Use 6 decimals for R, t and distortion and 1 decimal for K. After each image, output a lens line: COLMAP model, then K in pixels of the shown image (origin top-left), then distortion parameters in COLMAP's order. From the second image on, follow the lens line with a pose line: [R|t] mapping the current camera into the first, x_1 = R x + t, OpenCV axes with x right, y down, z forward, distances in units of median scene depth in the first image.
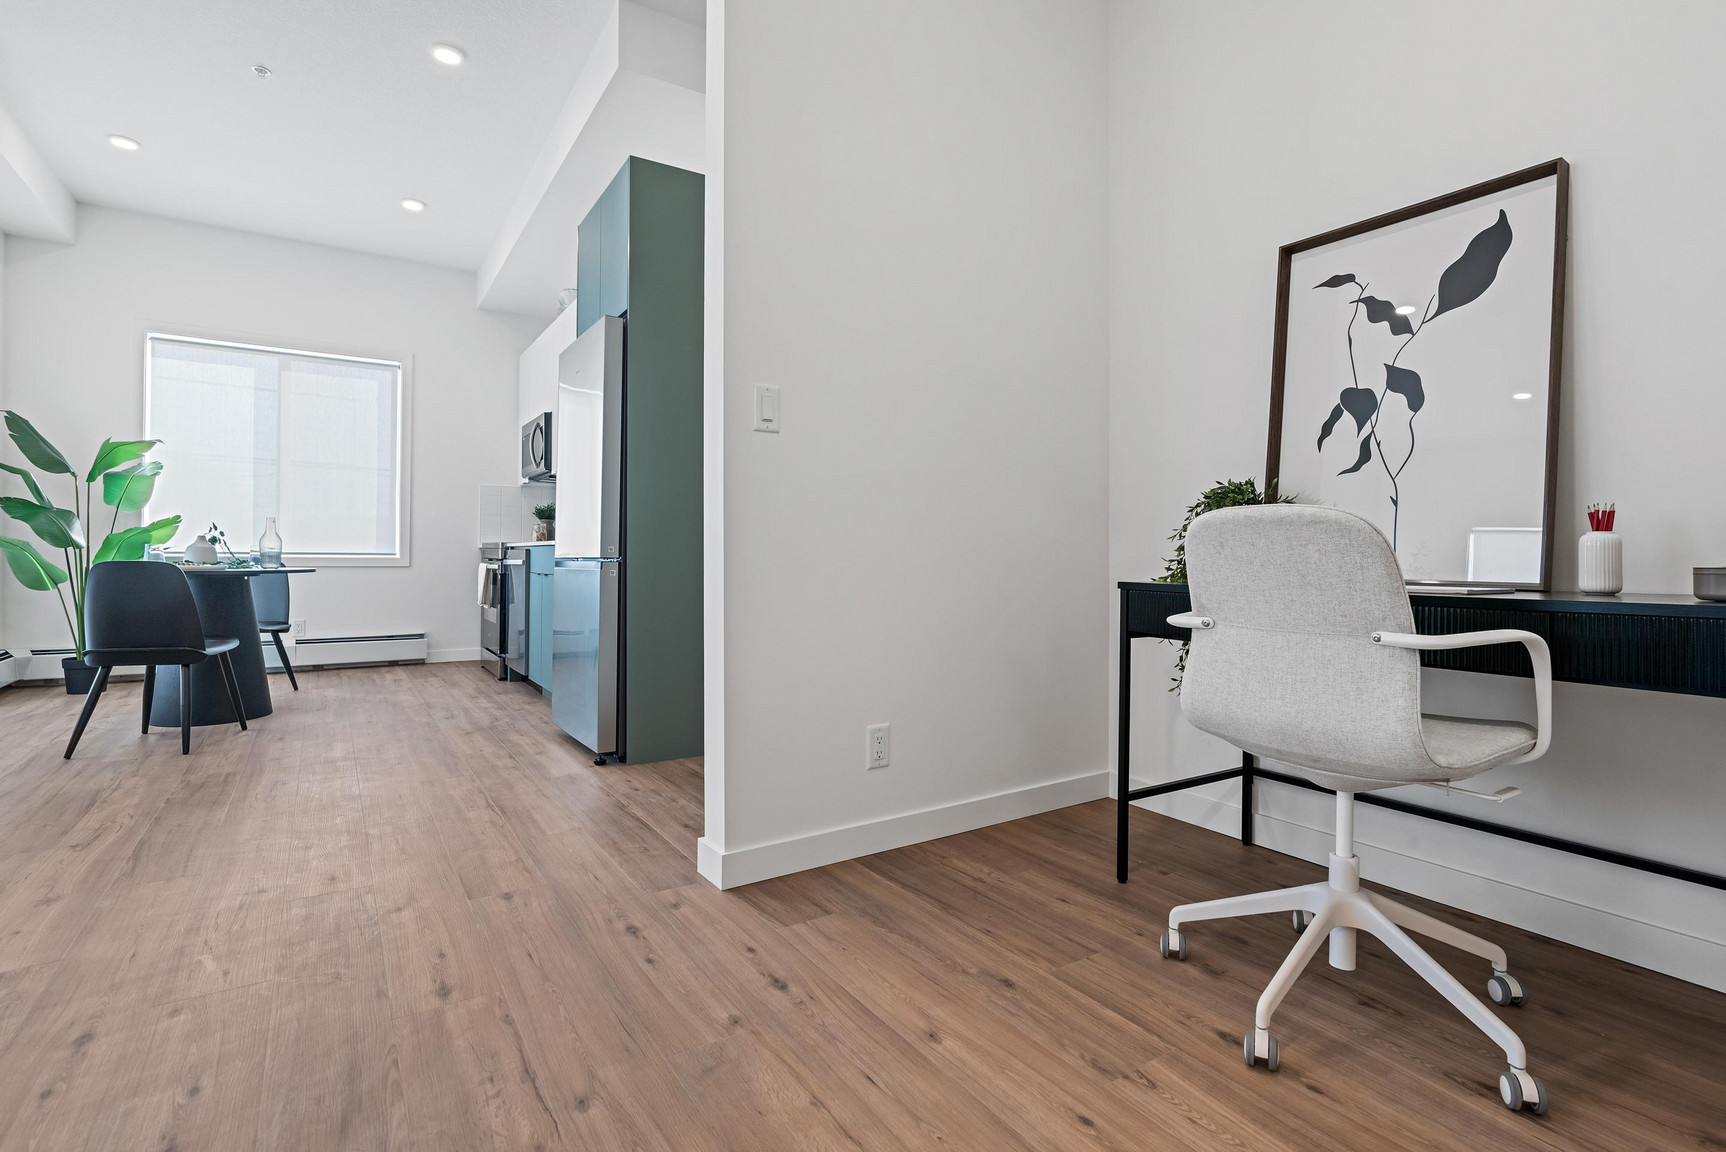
lens RADIAL K [[802.5, 0, 856.1], [0, 802.5, 552.0], [0, 0, 1]] dist [-0.011589, 0.003777]
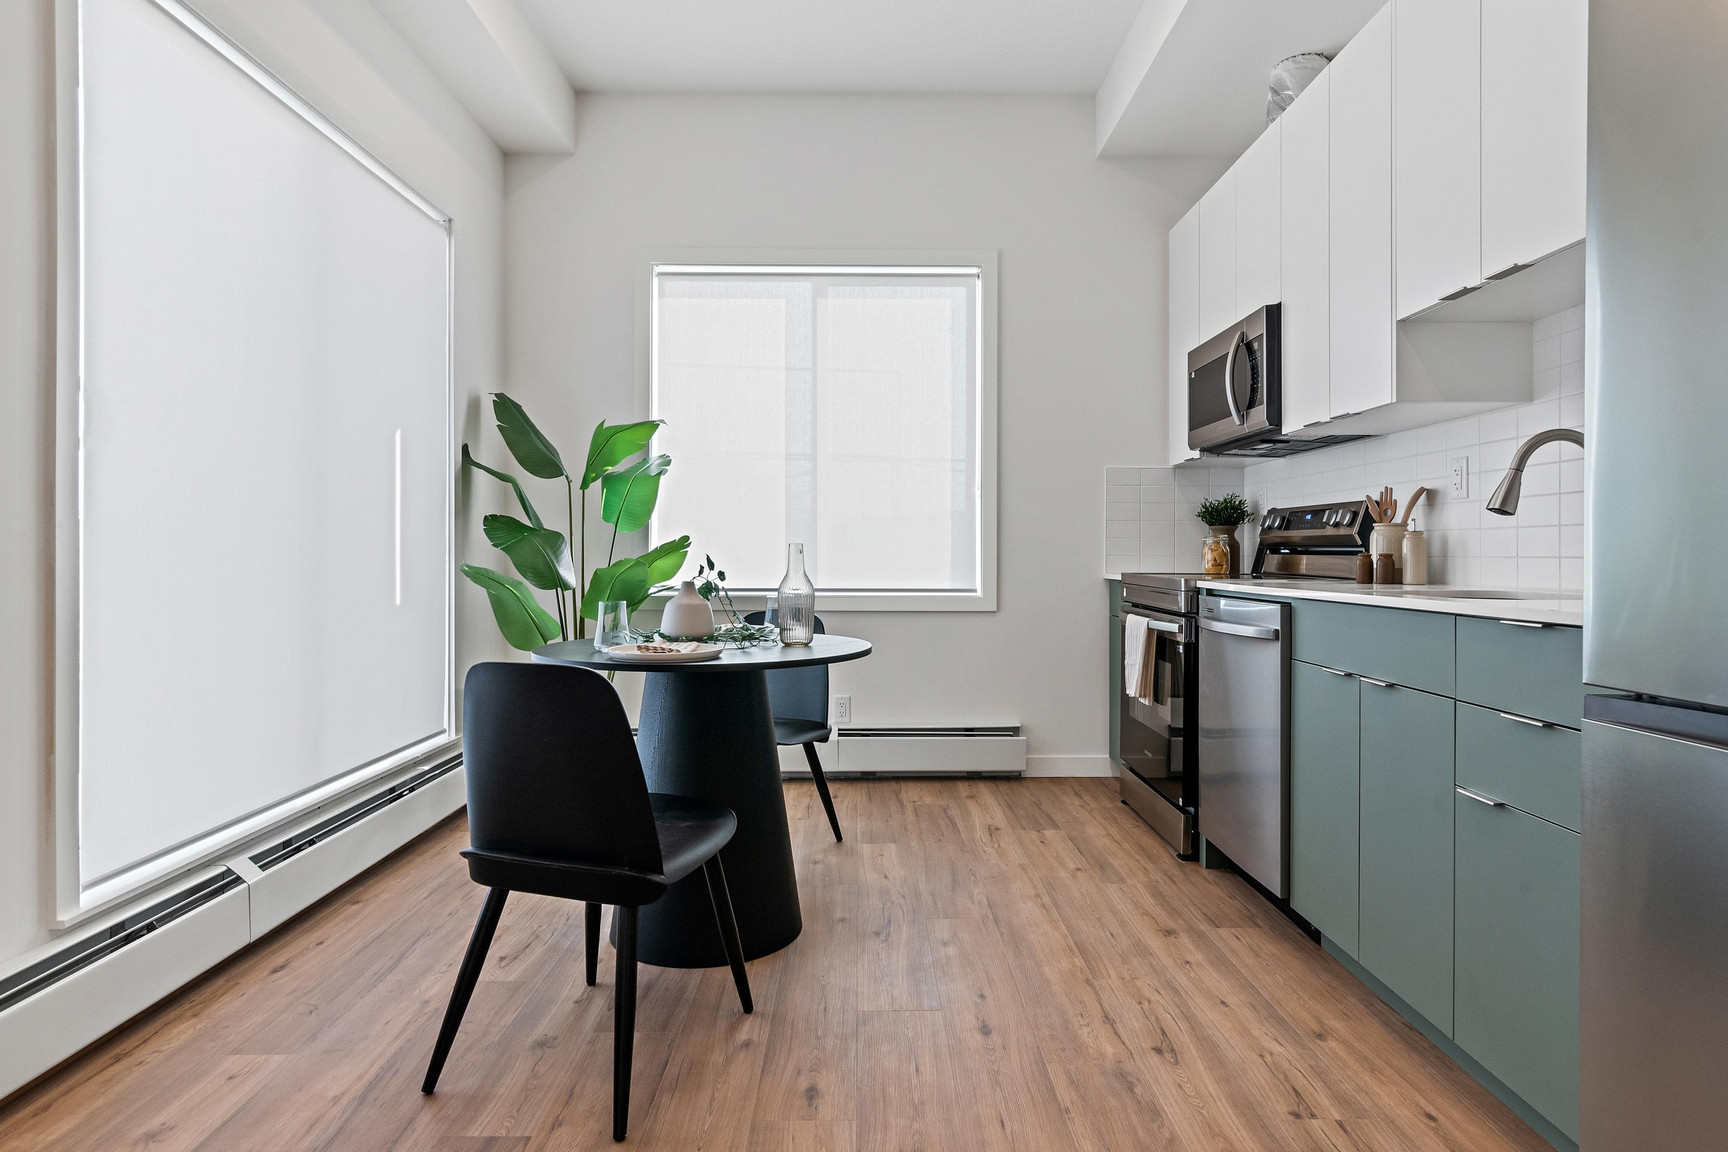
lens RADIAL K [[947.5, 0, 863.9], [0, 947.5, 565.6], [0, 0, 1]] dist [-0.006519, -0.000040]
pose [[0.836909, 0.001524, -0.547340, -0.319488], [0.005513, 0.999922, 0.011214, -0.030205], [0.547314, -0.012402, 0.836835, 0.449559]]
